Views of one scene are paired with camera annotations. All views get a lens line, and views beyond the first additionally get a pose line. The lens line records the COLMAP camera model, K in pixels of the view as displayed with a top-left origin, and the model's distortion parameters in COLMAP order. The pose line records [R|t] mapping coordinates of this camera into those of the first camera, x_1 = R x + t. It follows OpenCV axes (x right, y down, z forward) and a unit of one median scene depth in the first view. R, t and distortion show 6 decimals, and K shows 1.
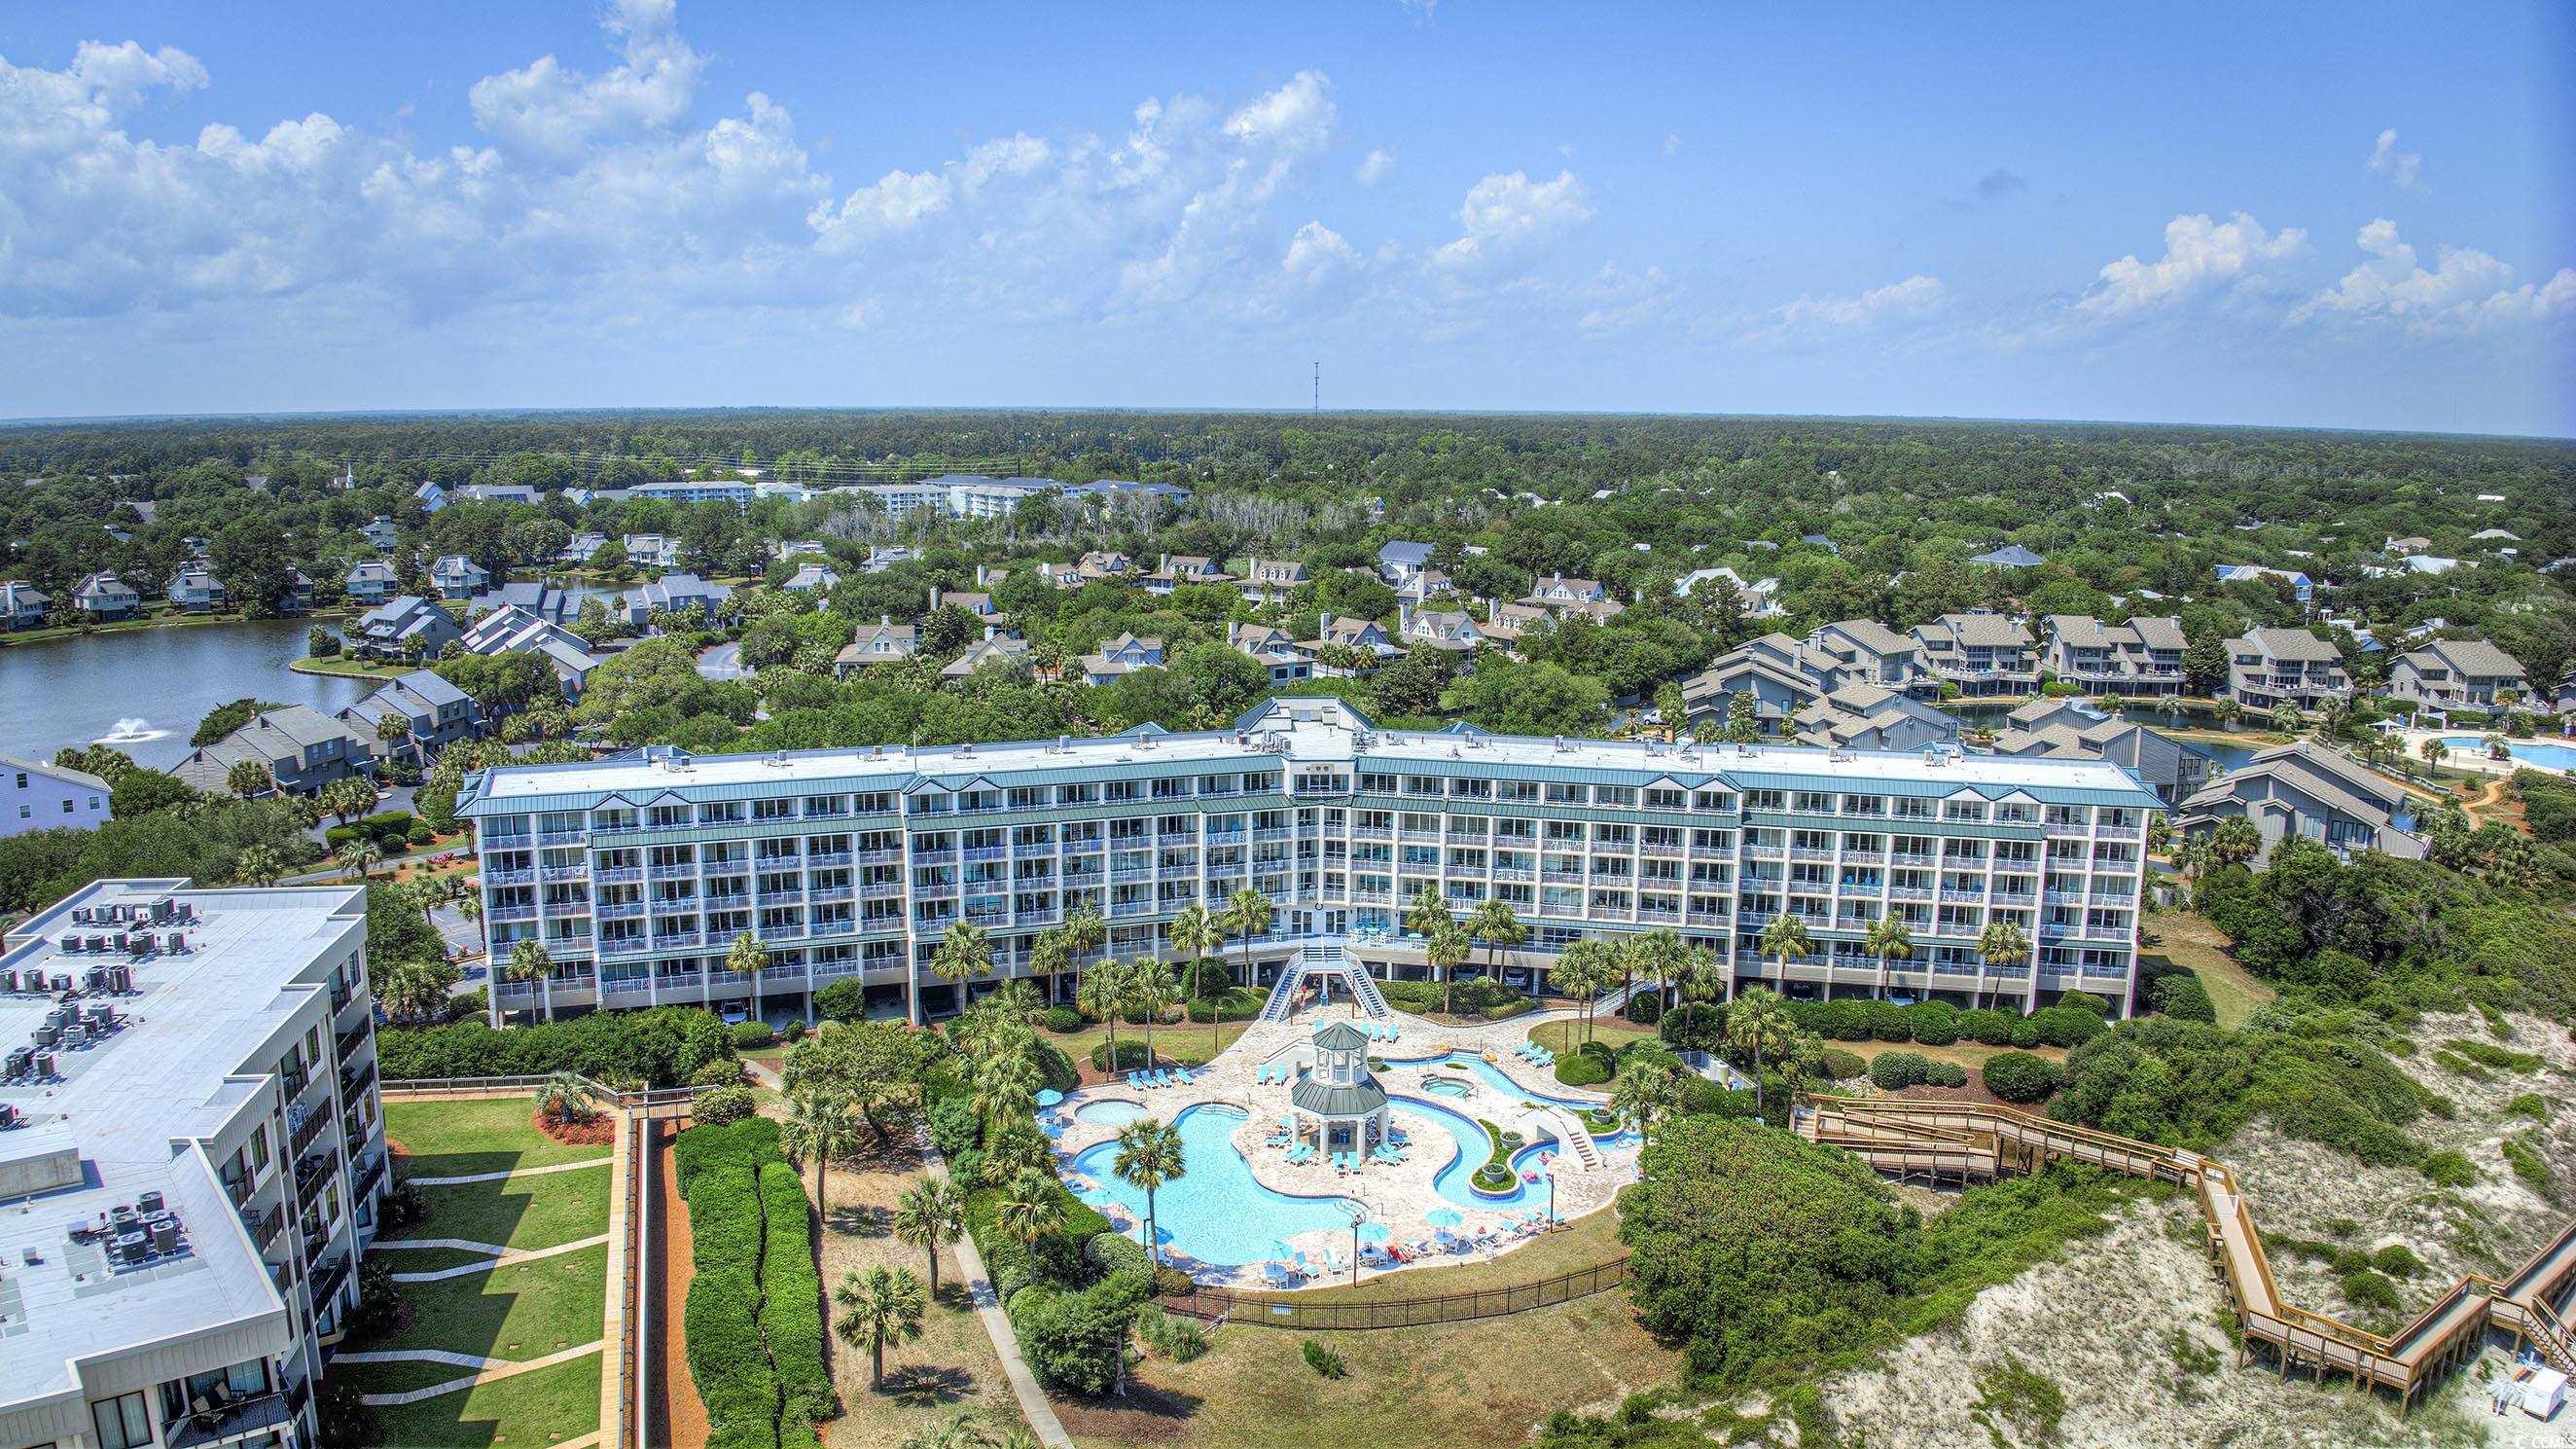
lens RADIAL K [[1934.4, 0, 1288.0], [0, 1934.4, 724.5], [0, 0, 1]] dist [-0.131435, 0.002198]
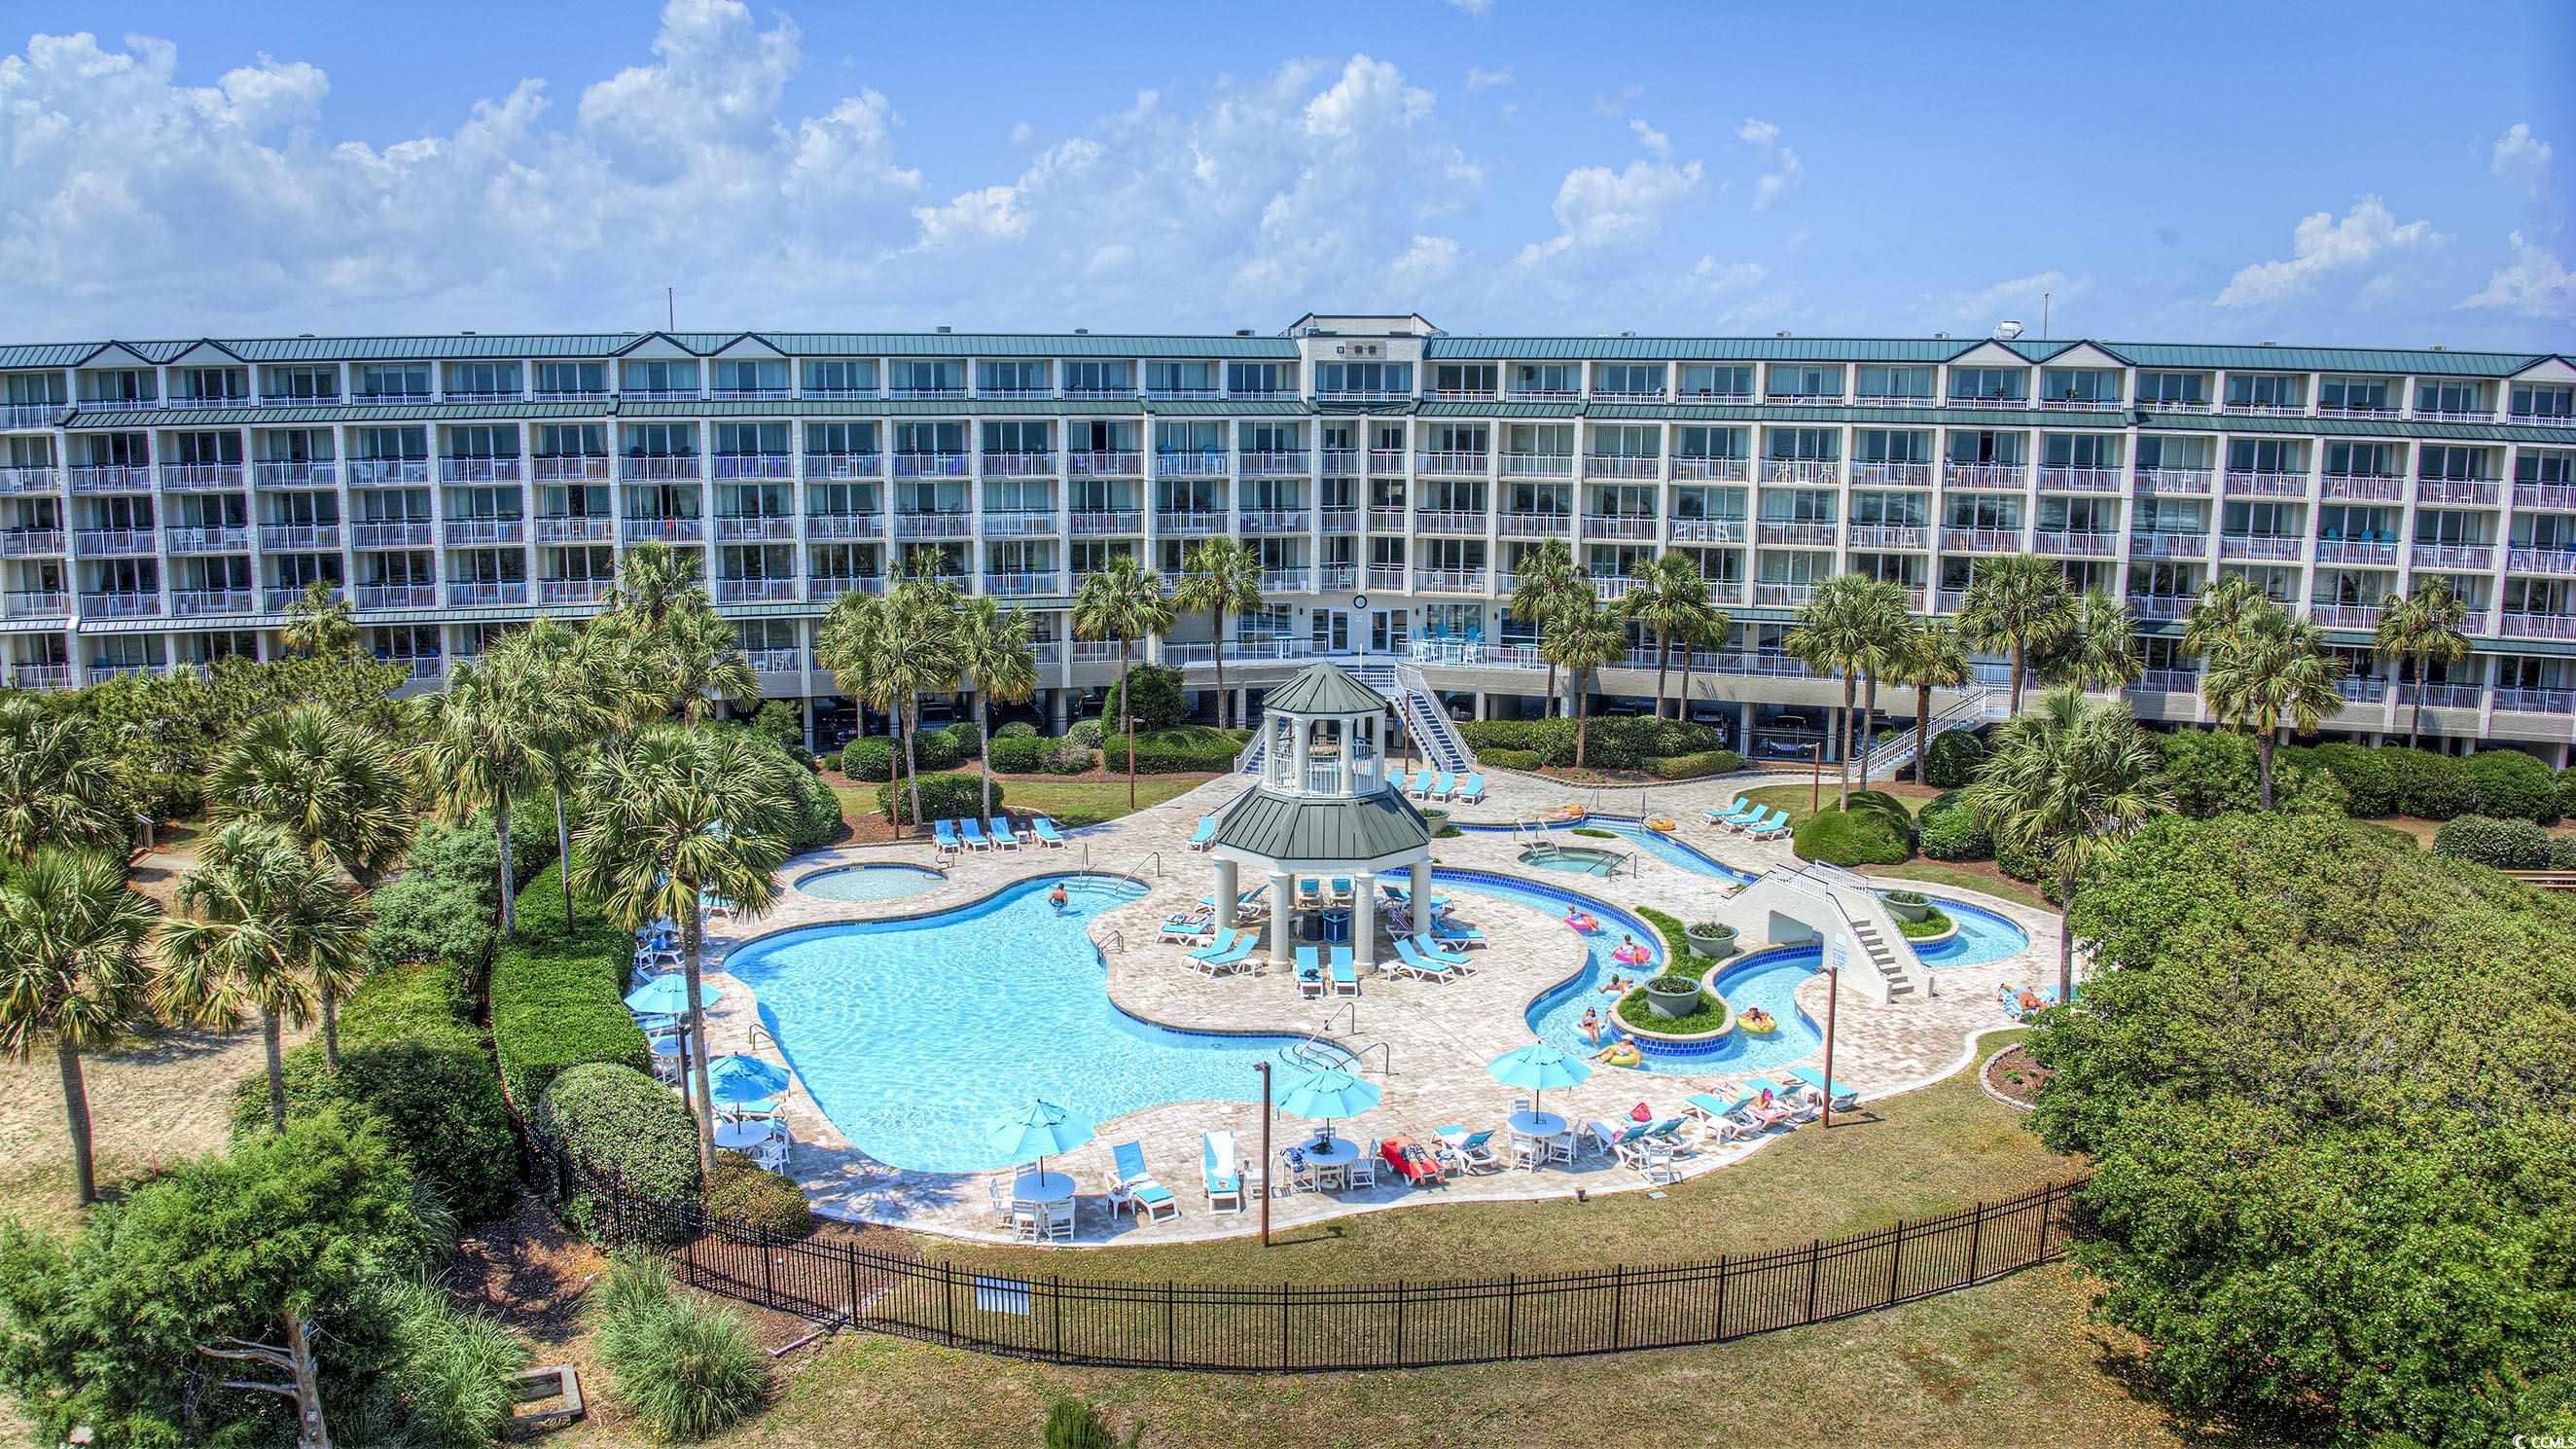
lens RADIAL K [[1934.4, 0, 1288.0], [0, 1934.4, 724.5], [0, 0, 1]] dist [-0.131435, 0.002198]
pose [[0.996305, 0.016589, -0.084269, 0.046792], [-0.016727, 0.999860, -0.000925, 0.141233], [0.084242, 0.002331, 0.996443, 0.461713]]
